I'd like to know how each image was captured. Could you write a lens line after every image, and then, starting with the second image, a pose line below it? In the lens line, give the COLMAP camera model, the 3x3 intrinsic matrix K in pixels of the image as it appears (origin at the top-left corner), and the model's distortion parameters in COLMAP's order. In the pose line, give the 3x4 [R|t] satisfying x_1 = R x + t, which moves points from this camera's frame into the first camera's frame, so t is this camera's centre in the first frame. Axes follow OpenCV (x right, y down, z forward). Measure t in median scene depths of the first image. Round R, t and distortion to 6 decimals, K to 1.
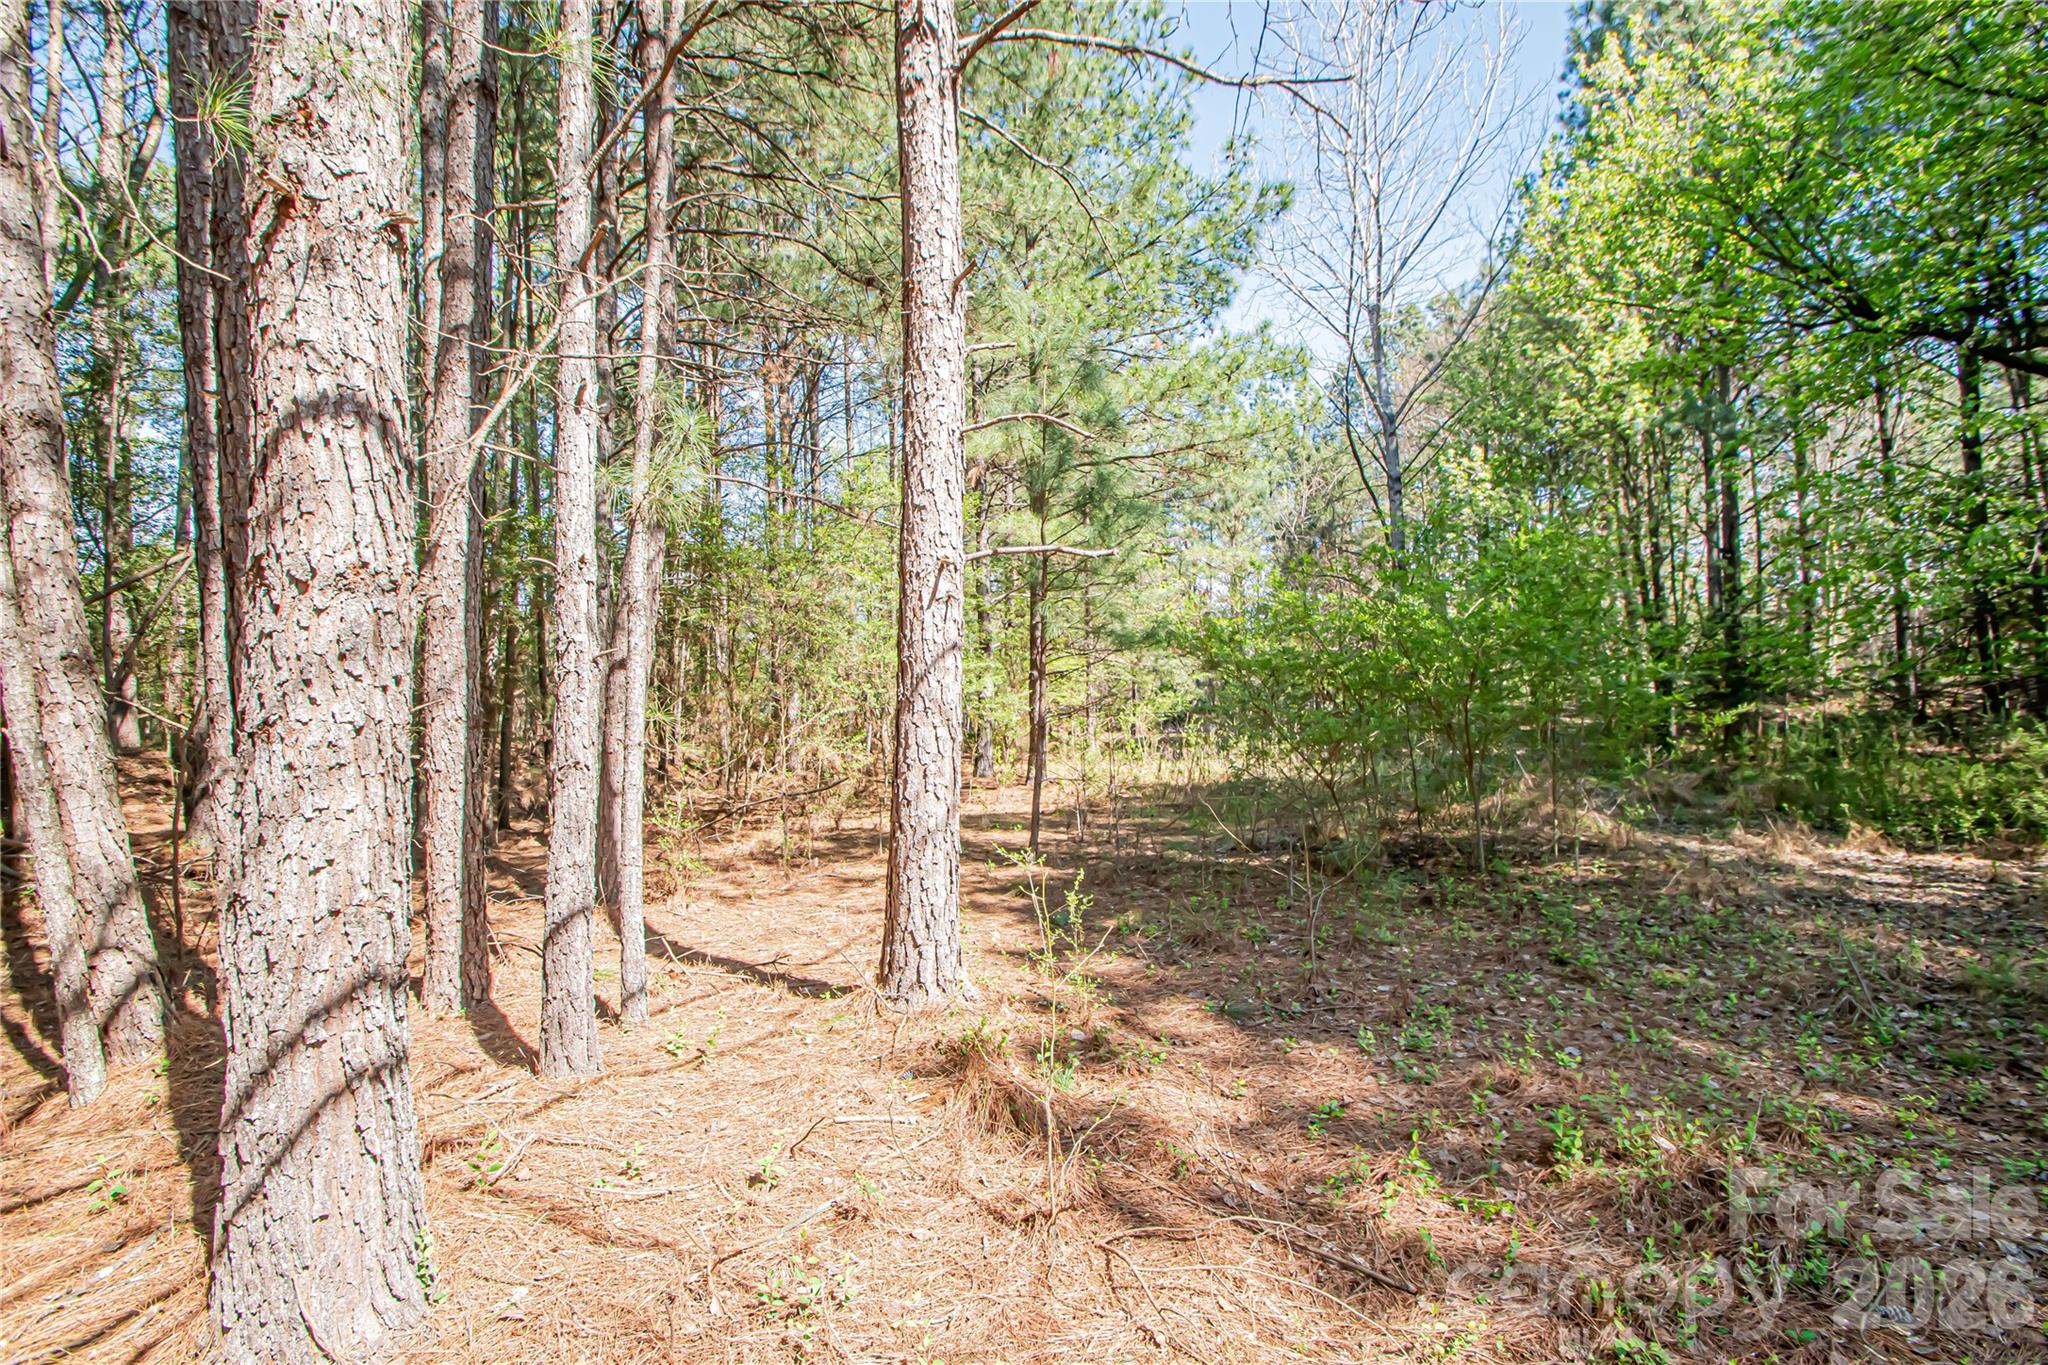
lens RADIAL K [[914.0, 0, 1031.2], [0, 914.0, 773.2], [0, 0, 1]] dist [-0.000523, -0.000665]
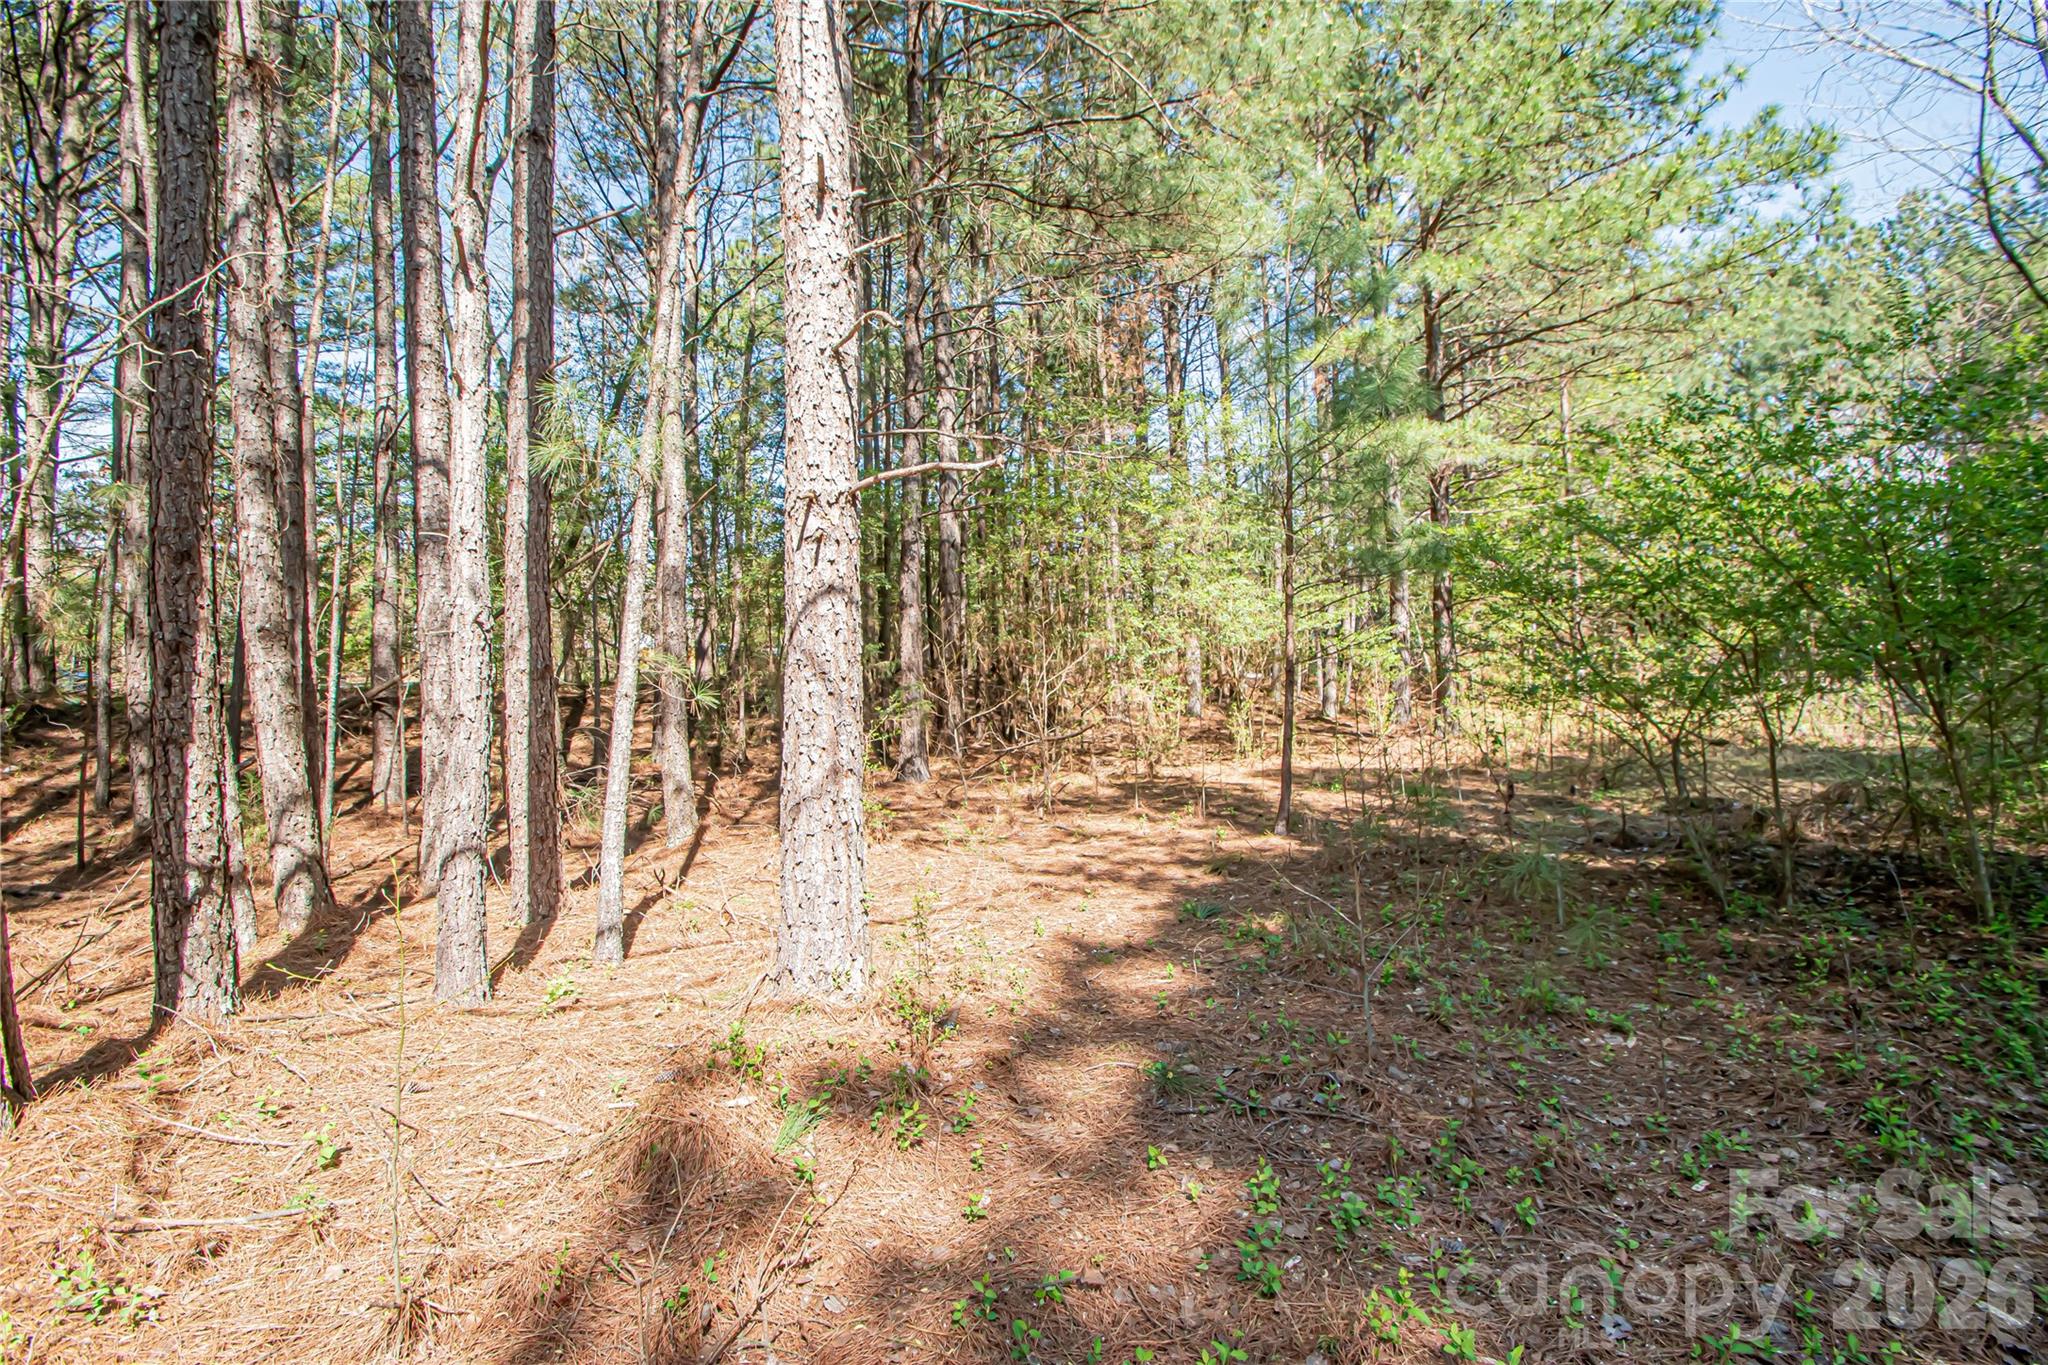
lens RADIAL K [[914.0, 0, 1023.8], [0, 914.0, 676.1], [0, 0, 1]] dist [-0.000523, -0.000665]
pose [[0.847010, 0.003399, -0.531566, 0.552416], [-0.023510, 0.999241, -0.031072, -0.033545], [0.531056, 0.038815, 0.846447, 0.362001]]
